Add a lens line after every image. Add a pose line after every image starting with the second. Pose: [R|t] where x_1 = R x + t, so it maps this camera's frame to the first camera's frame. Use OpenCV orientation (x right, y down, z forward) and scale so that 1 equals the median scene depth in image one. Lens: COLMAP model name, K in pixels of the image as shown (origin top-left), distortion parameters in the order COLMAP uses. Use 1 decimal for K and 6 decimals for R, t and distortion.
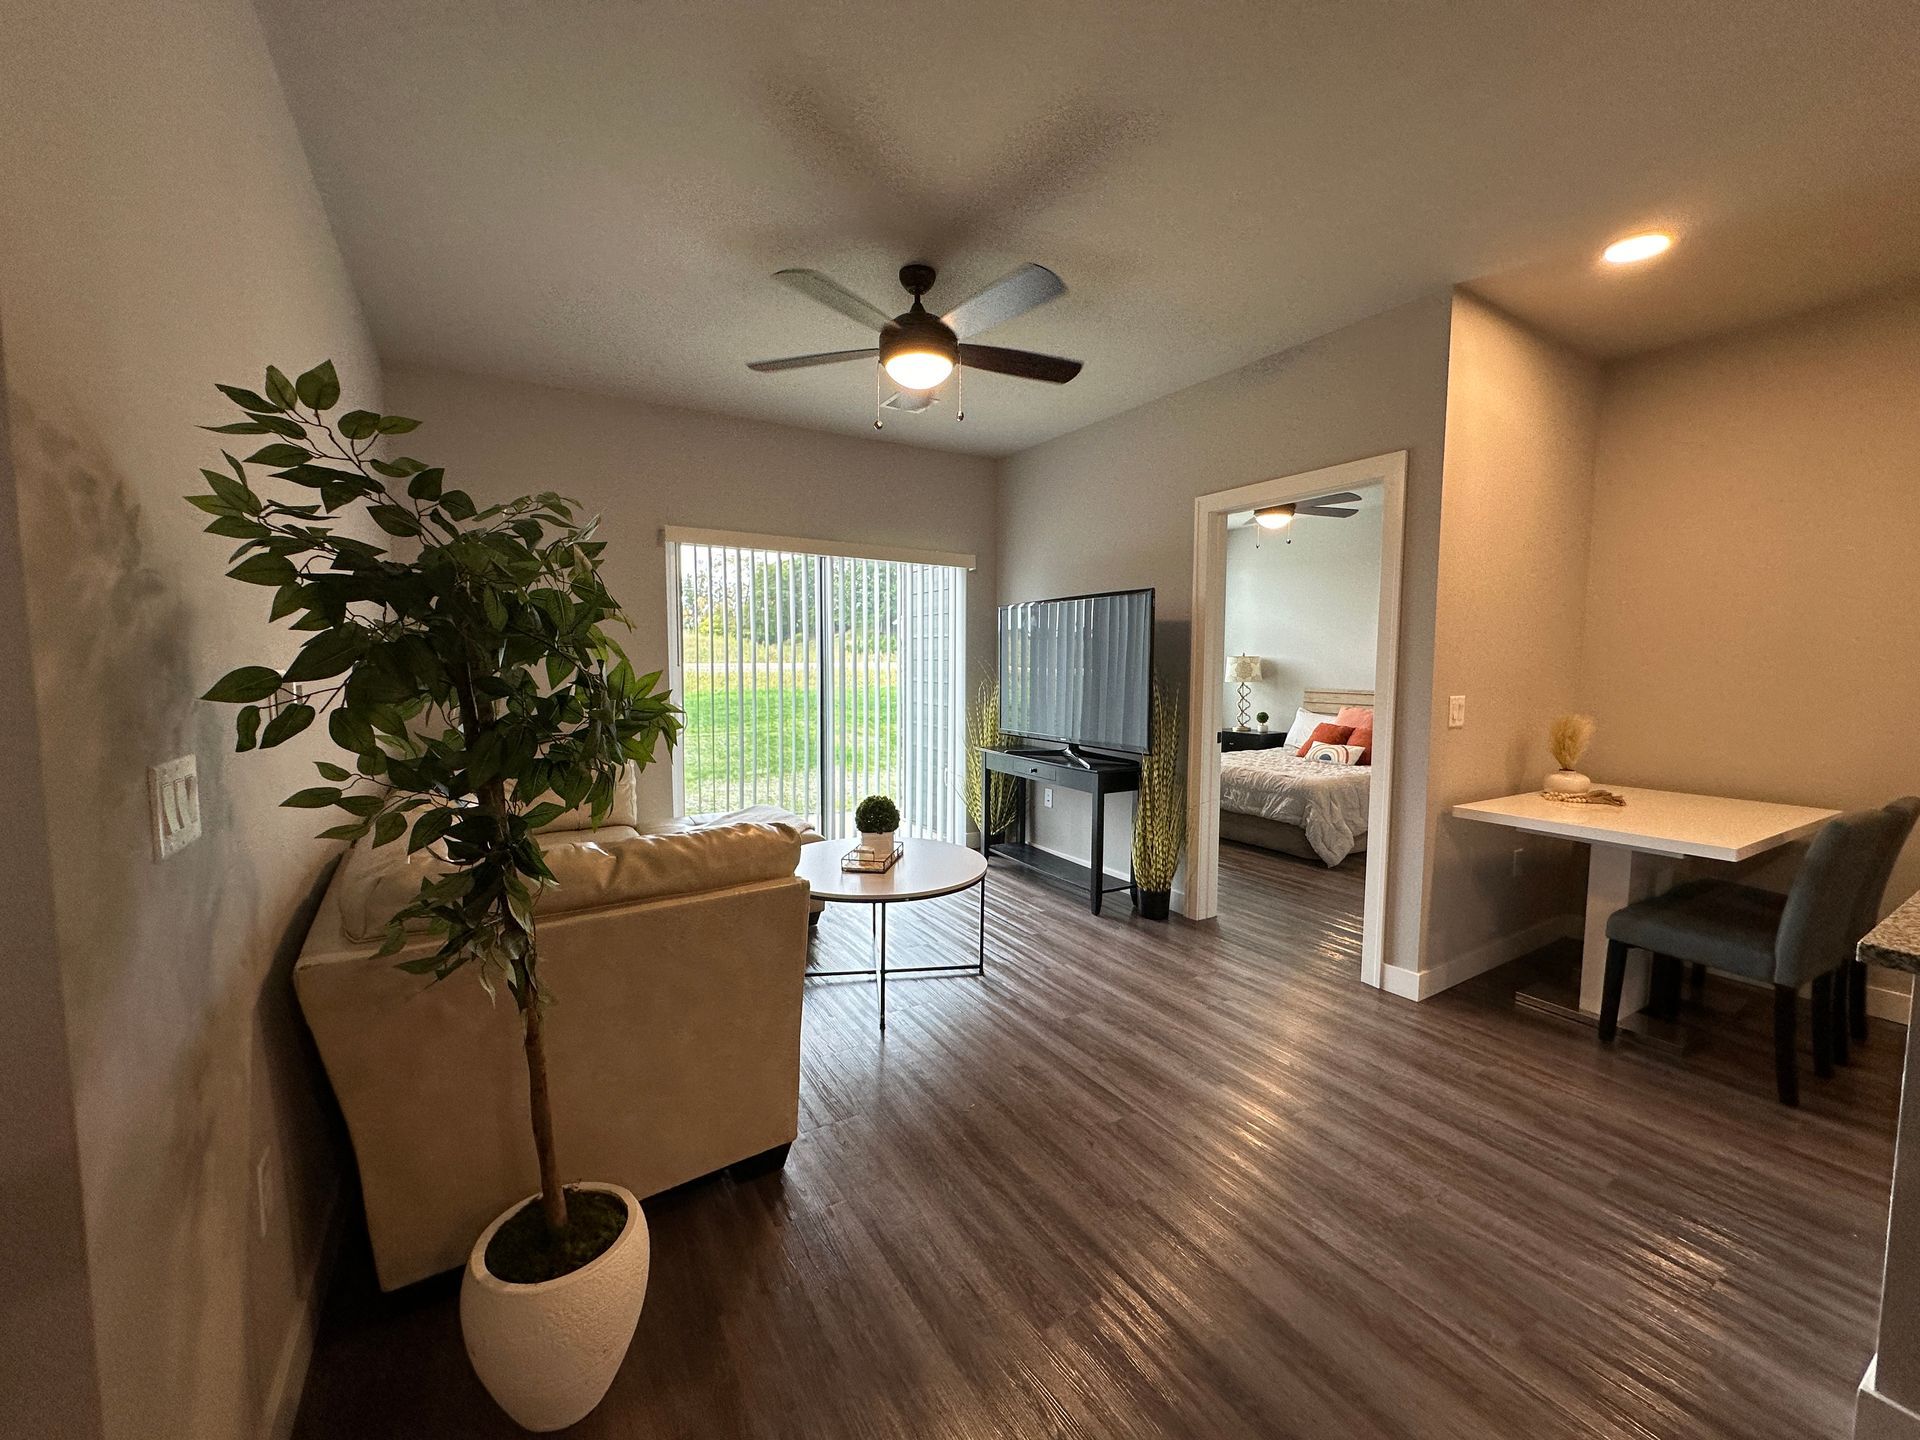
lens RADIAL K [[766.8, 0, 960.2], [0, 766.8, 716.7], [0, 0, 1]] dist [-0.002416, 0.000799]
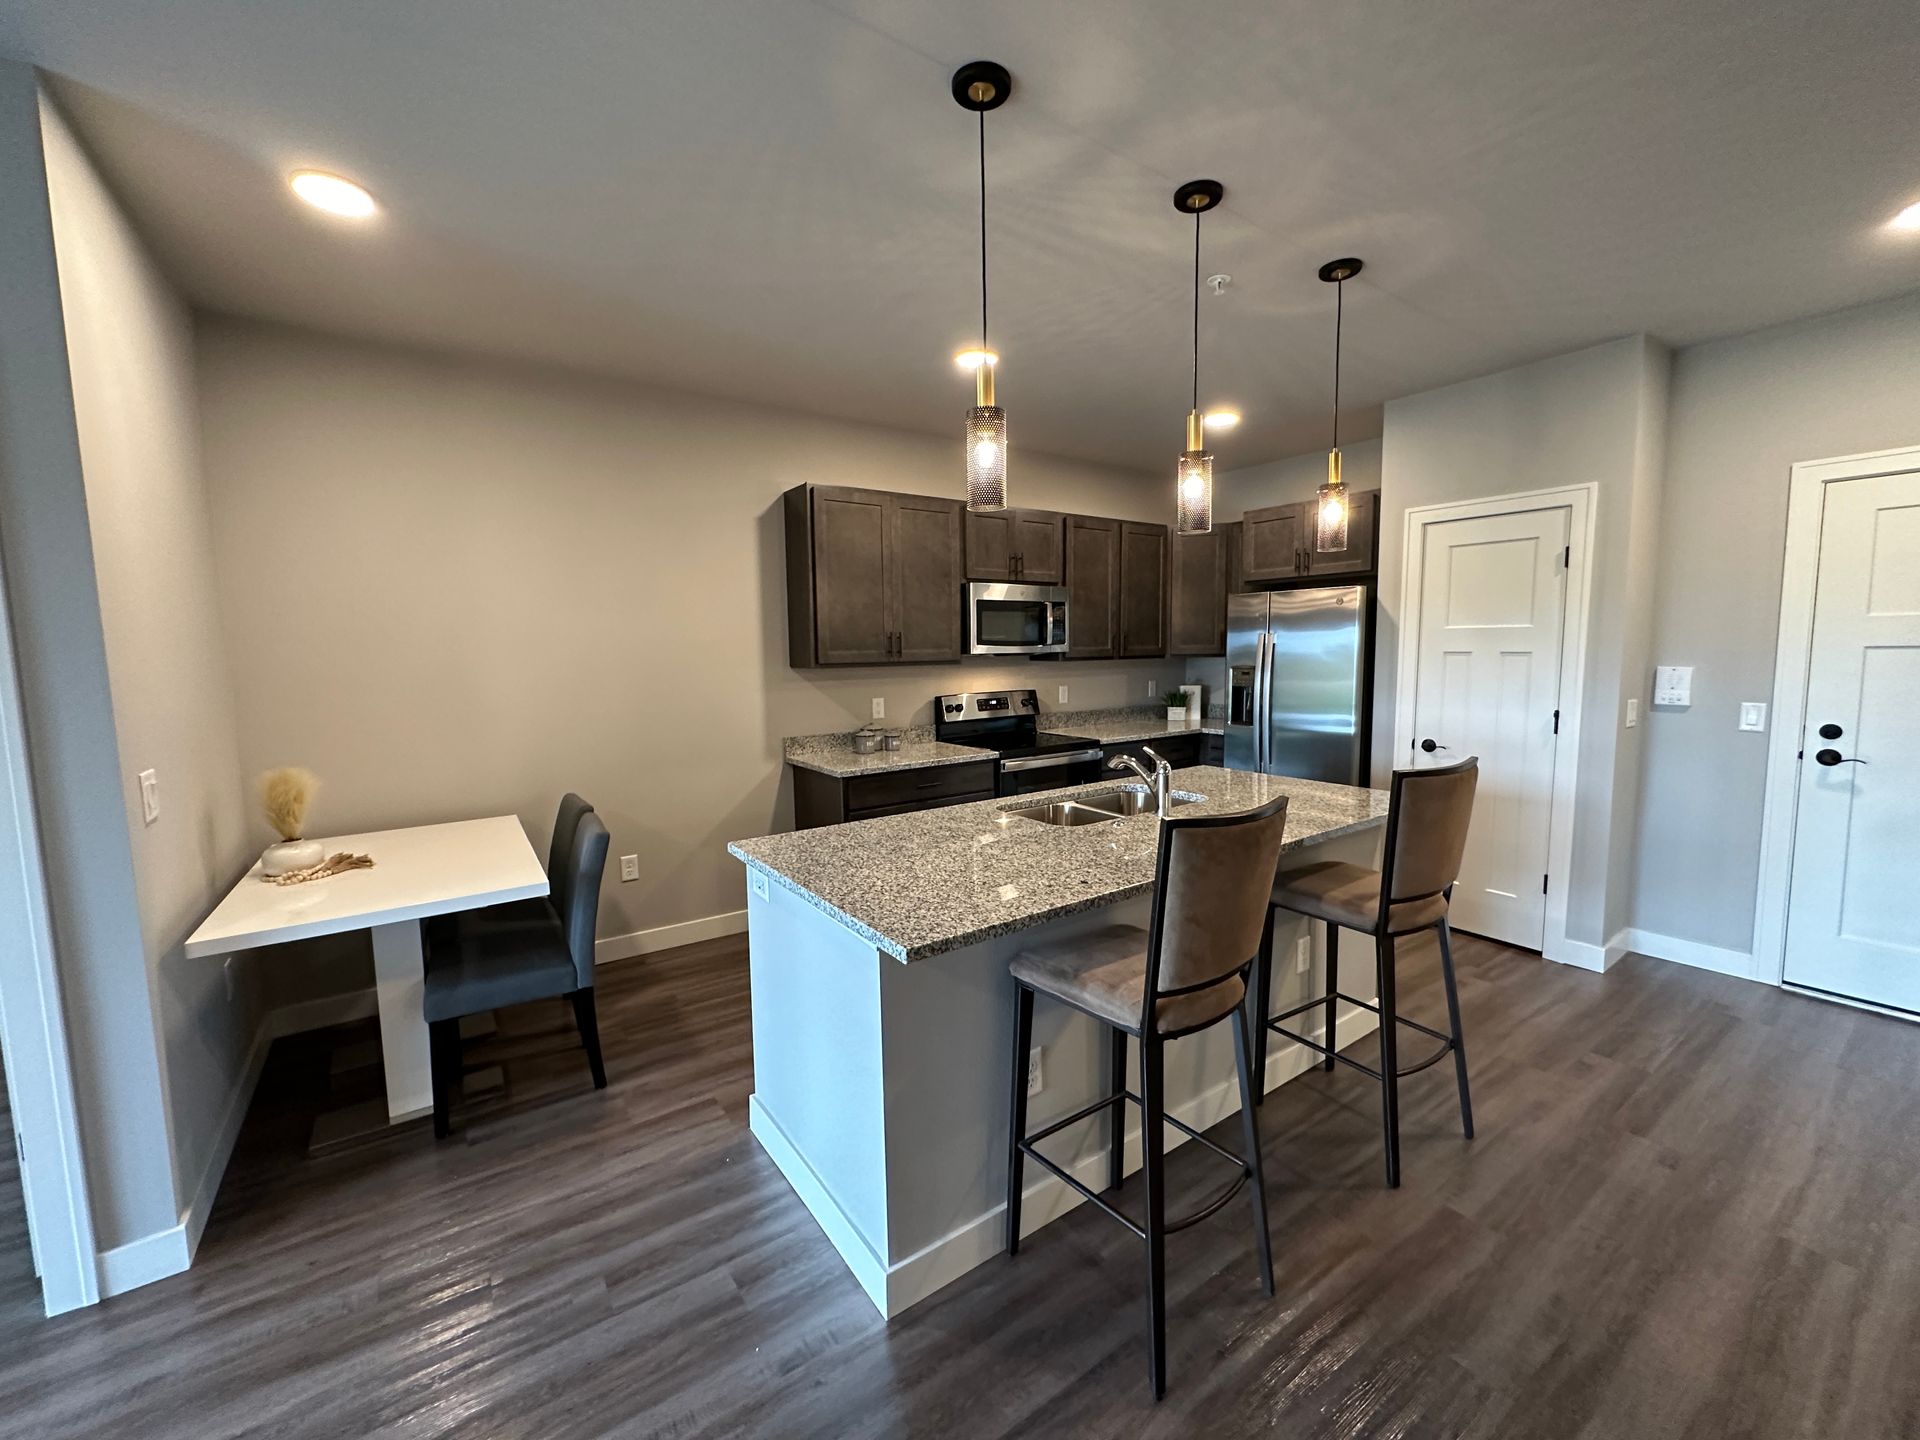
lens RADIAL K [[766.8, 0, 960.2], [0, 766.8, 716.7], [0, 0, 1]] dist [-0.002416, 0.000799]
pose [[-0.049248, -0.102083, 0.993556, -0.003896], [0.094501, 0.989824, 0.106384, -0.081085], [-0.994306, 0.099131, -0.039100, 0.380100]]
